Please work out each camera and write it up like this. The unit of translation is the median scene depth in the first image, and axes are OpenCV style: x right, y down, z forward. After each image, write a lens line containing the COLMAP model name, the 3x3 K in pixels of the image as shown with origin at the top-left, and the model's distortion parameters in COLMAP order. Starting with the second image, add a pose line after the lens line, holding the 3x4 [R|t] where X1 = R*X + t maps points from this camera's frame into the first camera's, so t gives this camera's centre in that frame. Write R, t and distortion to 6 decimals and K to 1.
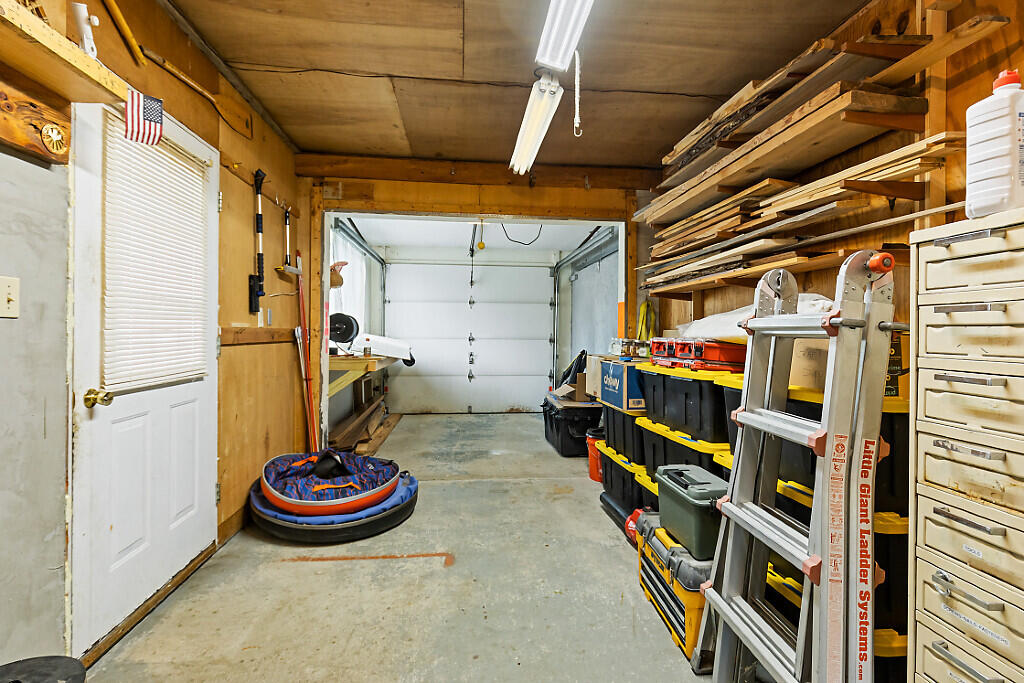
lens RADIAL K [[465.5, 0, 505.3], [0, 465.5, 332.9], [0, 0, 1]] dist [-0.003278, -0.000218]
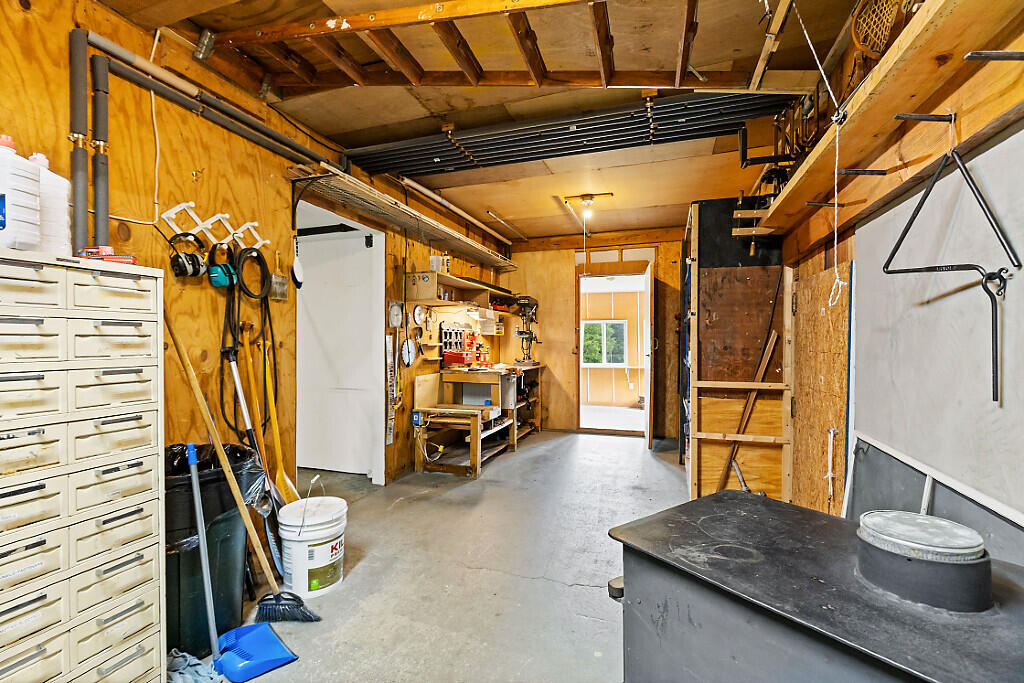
lens RADIAL K [[465.5, 0, 510.2], [0, 465.5, 345.2], [0, 0, 1]] dist [-0.003278, -0.000218]
pose [[-0.911605, -0.009159, 0.410966, -0.173379], [-0.005622, 0.999936, 0.009813, -0.001730], [-0.411030, 0.006635, -0.911598, 0.384231]]
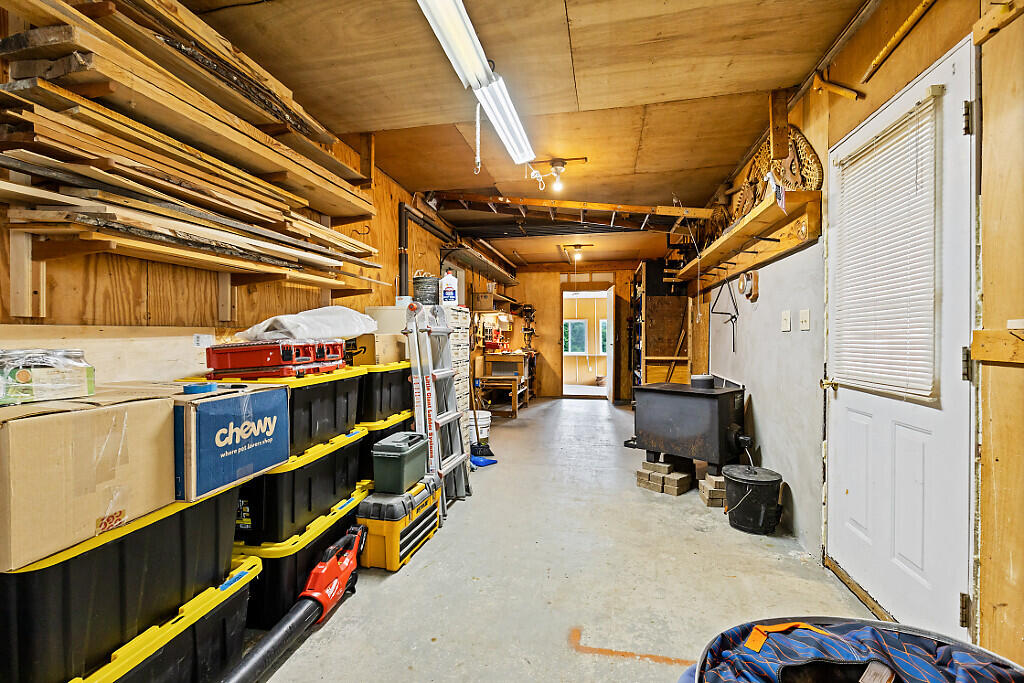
lens RADIAL K [[465.5, 0, 510.7], [0, 465.5, 339.1], [0, 0, 1]] dist [-0.003278, -0.000218]
pose [[-0.957275, -0.010258, 0.288999, -0.154599], [-0.008032, 0.999928, 0.008888, -0.000022], [-0.289069, 0.006187, -0.957288, 1.160506]]
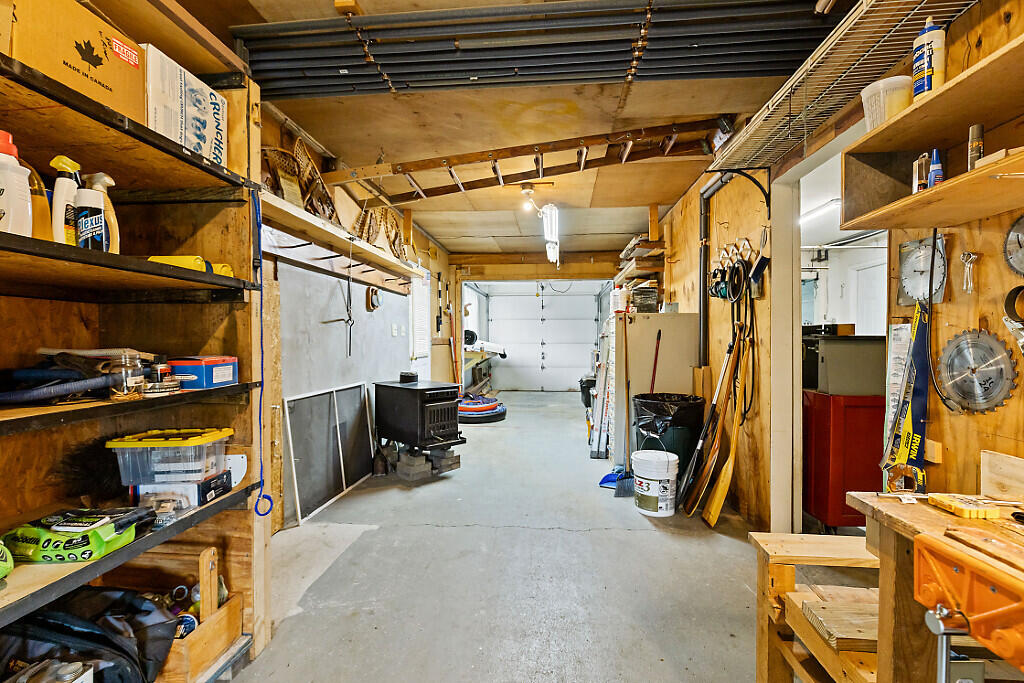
lens RADIAL K [[465.5, 0, 511.2], [0, 465.5, 342.7], [0, 0, 1]] dist [-0.003278, -0.000218]
pose [[0.981508, -0.008606, -0.191227, 0.222649], [0.009606, 0.999945, 0.004306, 0.005514], [0.191179, -0.006063, 0.981536, -1.001355]]
